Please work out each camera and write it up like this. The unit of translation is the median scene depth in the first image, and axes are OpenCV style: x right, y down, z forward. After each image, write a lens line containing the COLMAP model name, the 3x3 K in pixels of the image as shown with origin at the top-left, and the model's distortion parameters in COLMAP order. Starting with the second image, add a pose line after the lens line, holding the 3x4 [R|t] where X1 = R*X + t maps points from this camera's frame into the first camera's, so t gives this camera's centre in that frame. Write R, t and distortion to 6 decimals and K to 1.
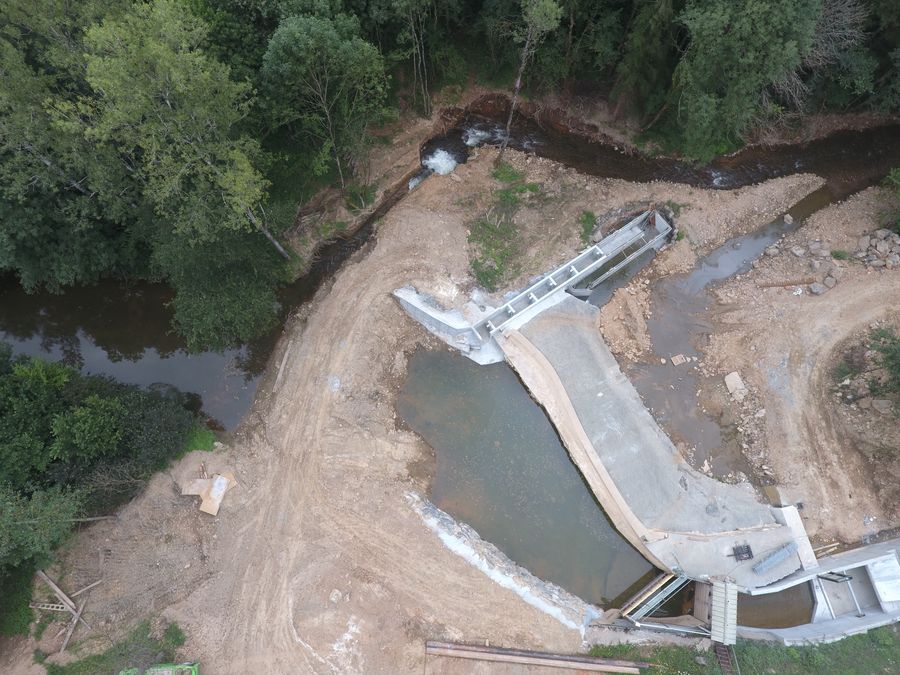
lens RADIAL K [[528.1, 0, 451.7], [0, 528.1, 337.5], [0, 0, 1]] dist [-0.000910, -0.002224]
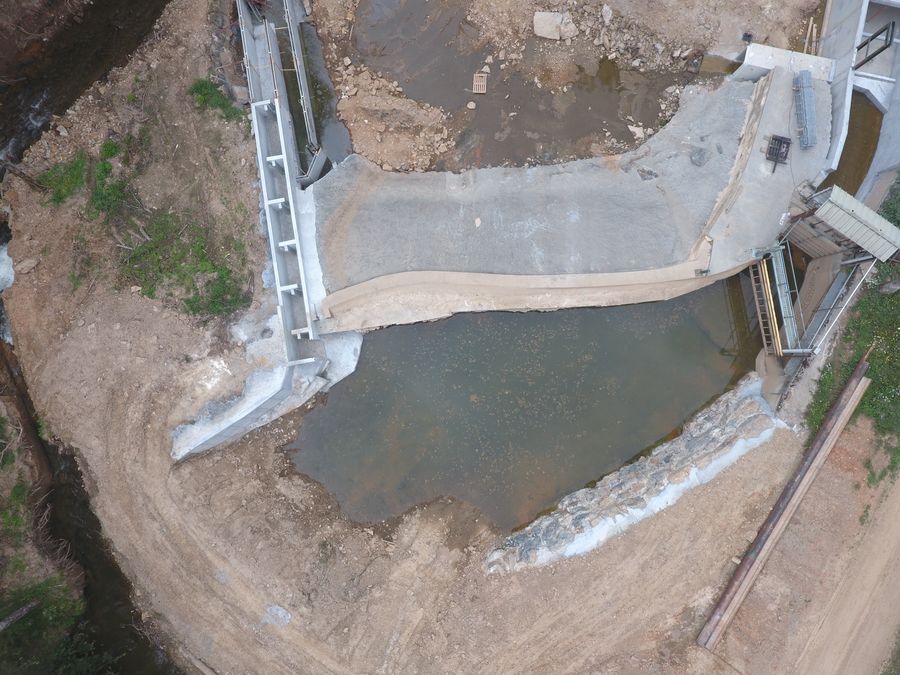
lens RADIAL K [[528.1, 0, 451.7], [0, 528.1, 337.5], [0, 0, 1]] dist [-0.000910, -0.002224]
pose [[0.425833, -0.904528, 0.022258, 0.126424], [0.873728, 0.417475, 0.249629, -0.019584], [-0.235089, -0.086853, 0.968086, 0.374946]]
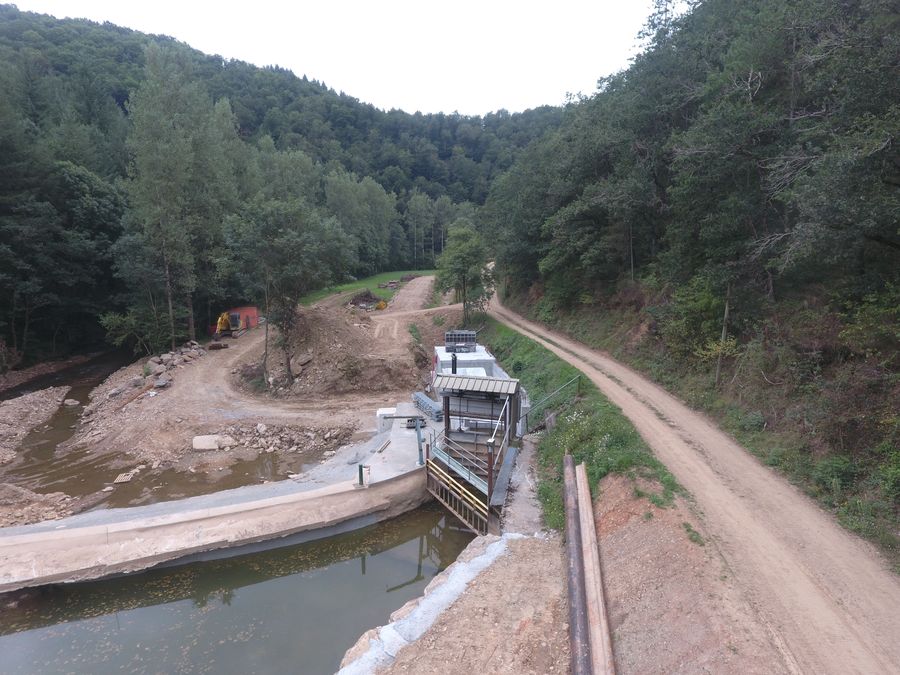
lens RADIAL K [[528.1, 0, 451.7], [0, 528.1, 337.5], [0, 0, 1]] dist [-0.000910, -0.002224]
pose [[0.106919, -0.165893, 0.980331, -0.102359], [0.955489, 0.289825, -0.055165, 0.402876], [-0.274972, 0.942593, 0.189496, 0.652401]]
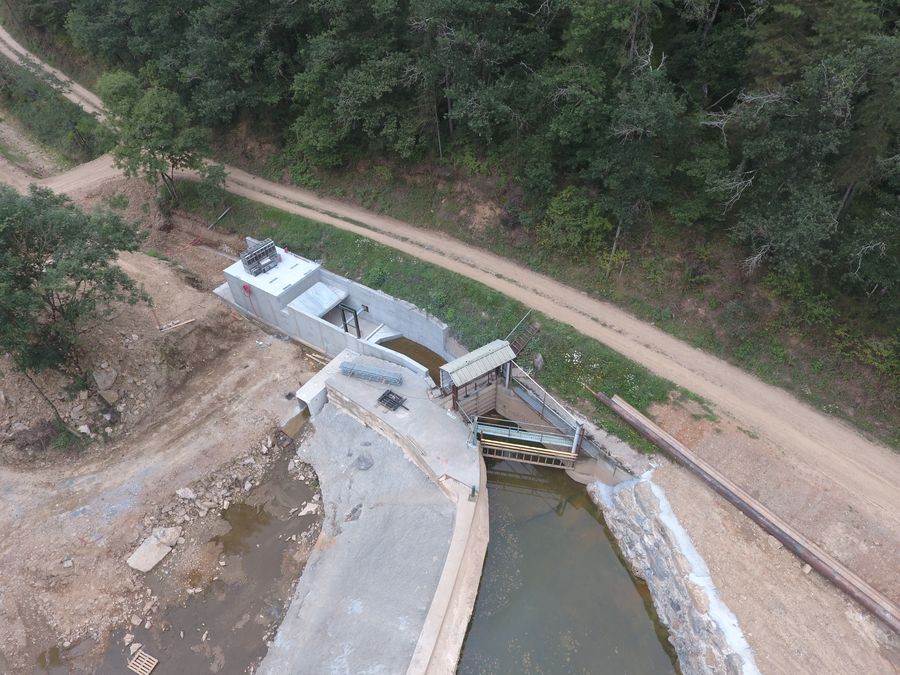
lens RADIAL K [[528.1, 0, 451.7], [0, 528.1, 337.5], [0, 0, 1]] dist [-0.000910, -0.002224]
pose [[-0.690140, -0.481693, 0.540073, 0.118352], [0.701595, -0.262410, 0.662499, -0.001188], [-0.177401, 0.836130, 0.519053, 0.460186]]
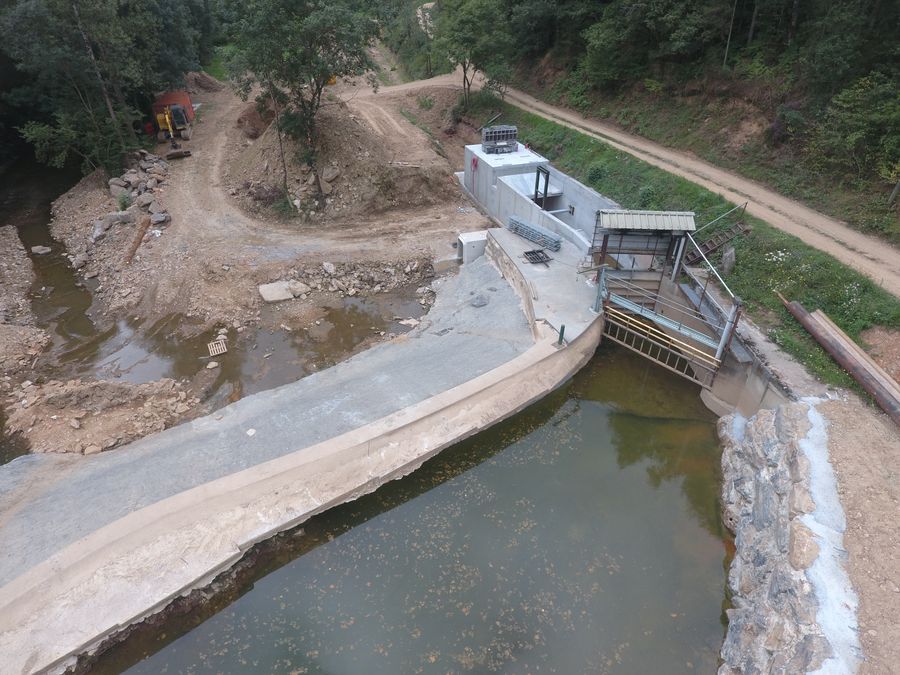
lens RADIAL K [[528.1, 0, 451.7], [0, 528.1, 337.5], [0, 0, 1]] dist [-0.000910, -0.002224]
pose [[-0.109598, -0.564344, 0.818232, -0.028625], [0.956012, 0.165484, 0.242189, 0.142862], [-0.272082, 0.808784, 0.521383, 0.672320]]
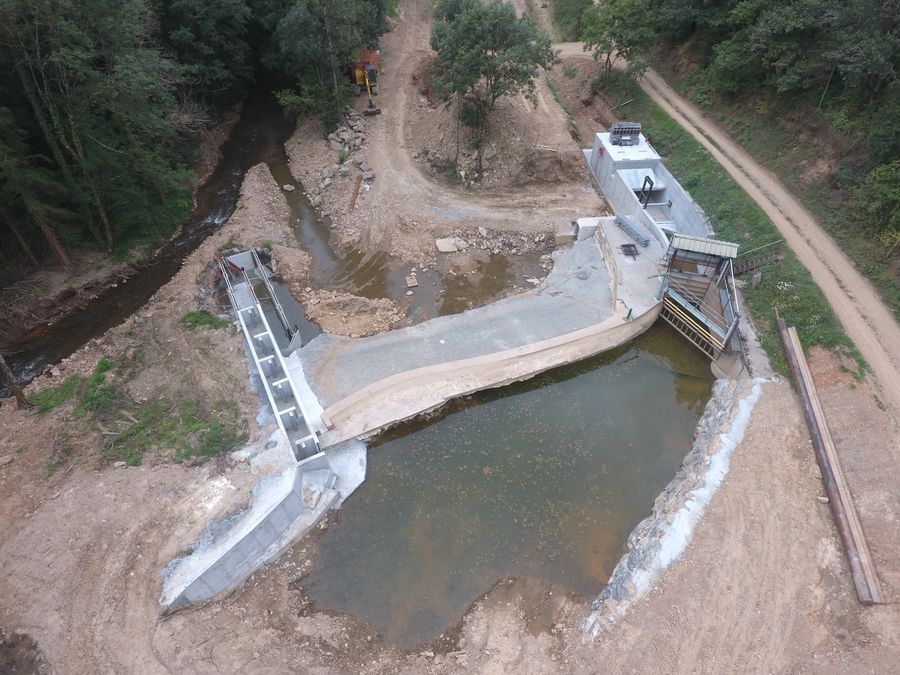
lens RADIAL K [[528.1, 0, 451.7], [0, 528.1, 337.5], [0, 0, 1]] dist [-0.000910, -0.002224]
pose [[0.122117, -0.701191, 0.702438, -0.233299], [0.953487, 0.279397, 0.113140, 0.033974], [-0.275592, 0.655949, 0.702695, 0.458736]]
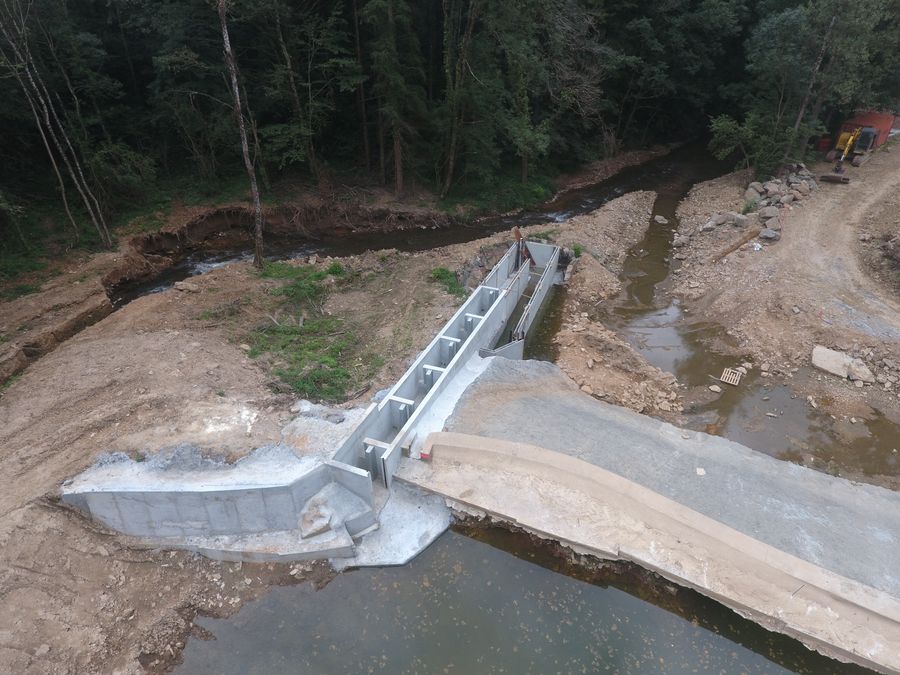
lens RADIAL K [[528.1, 0, 451.7], [0, 528.1, 337.5], [0, 0, 1]] dist [-0.000910, -0.002224]
pose [[0.838591, -0.311415, 0.446974, -0.023149], [0.523293, 0.688560, -0.502045, 0.137735], [-0.151424, 0.654909, 0.740382, 0.654048]]
